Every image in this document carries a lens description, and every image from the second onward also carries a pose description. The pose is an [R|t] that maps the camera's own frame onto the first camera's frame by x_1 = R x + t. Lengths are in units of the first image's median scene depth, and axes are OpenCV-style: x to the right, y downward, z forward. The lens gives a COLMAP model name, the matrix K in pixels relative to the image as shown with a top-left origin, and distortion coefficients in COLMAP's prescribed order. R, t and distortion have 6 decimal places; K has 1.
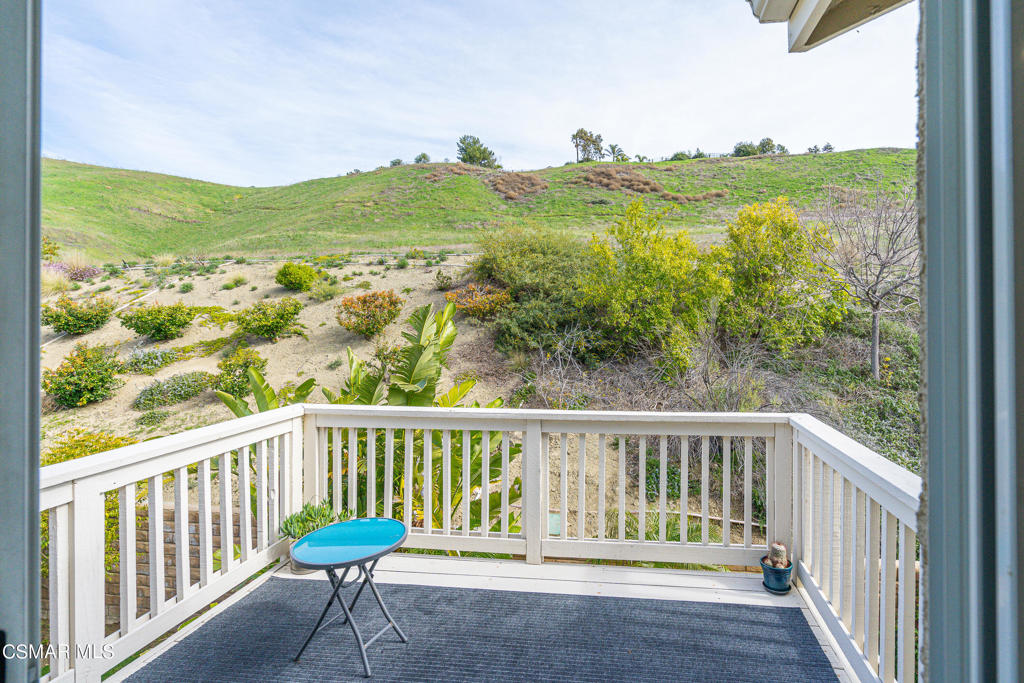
lens RADIAL K [[469.8, 0, 557.3], [0, 469.8, 327.1], [0, 0, 1]] dist [-0.001125, 0.000087]
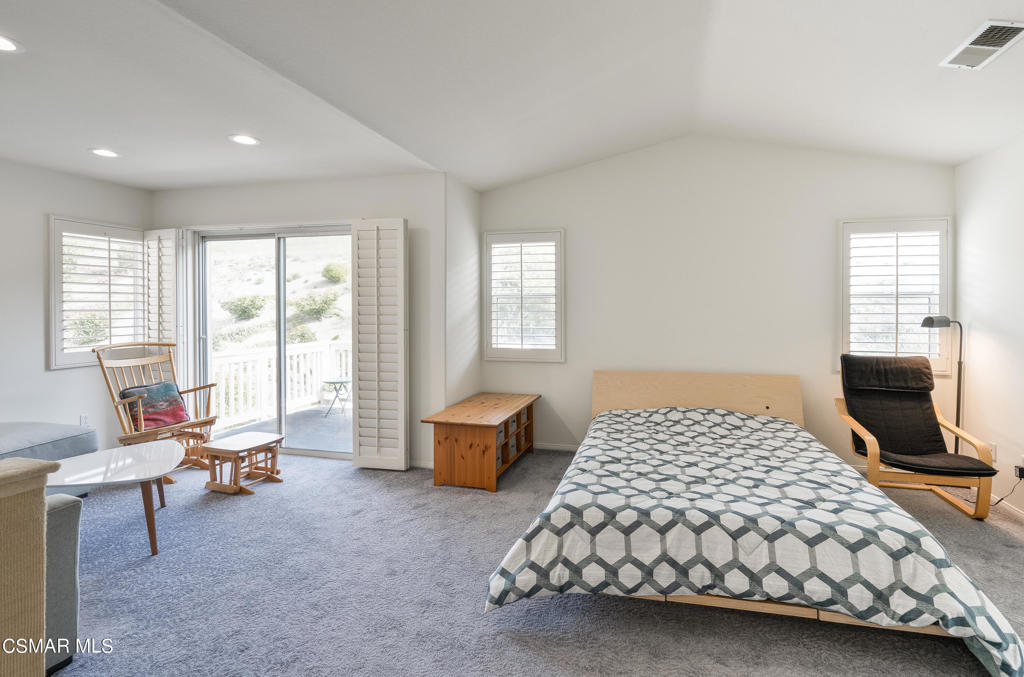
lens RADIAL K [[469.8, 0, 530.0], [0, 469.8, 314.7], [0, 0, 1]] dist [-0.001125, 0.000087]
pose [[0.992870, 0.005966, -0.119050, 0.164788], [-0.005473, 0.999975, 0.004464, 0.004272], [0.119073, -0.003781, 0.992878, -0.282888]]
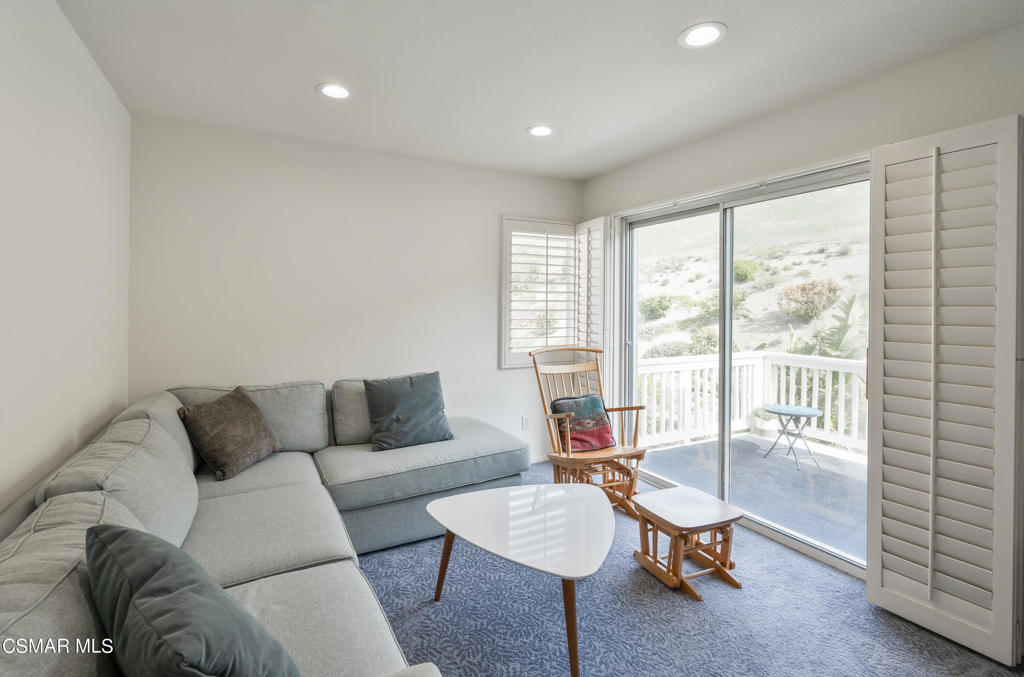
lens RADIAL K [[469.8, 0, 513.1], [0, 469.8, 309.3], [0, 0, 1]] dist [-0.001125, 0.000087]
pose [[0.585879, 0.010497, -0.810331, 0.087537], [-0.016413, 0.999865, 0.001085, 0.003590], [0.810233, 0.012664, 0.585972, -0.206246]]
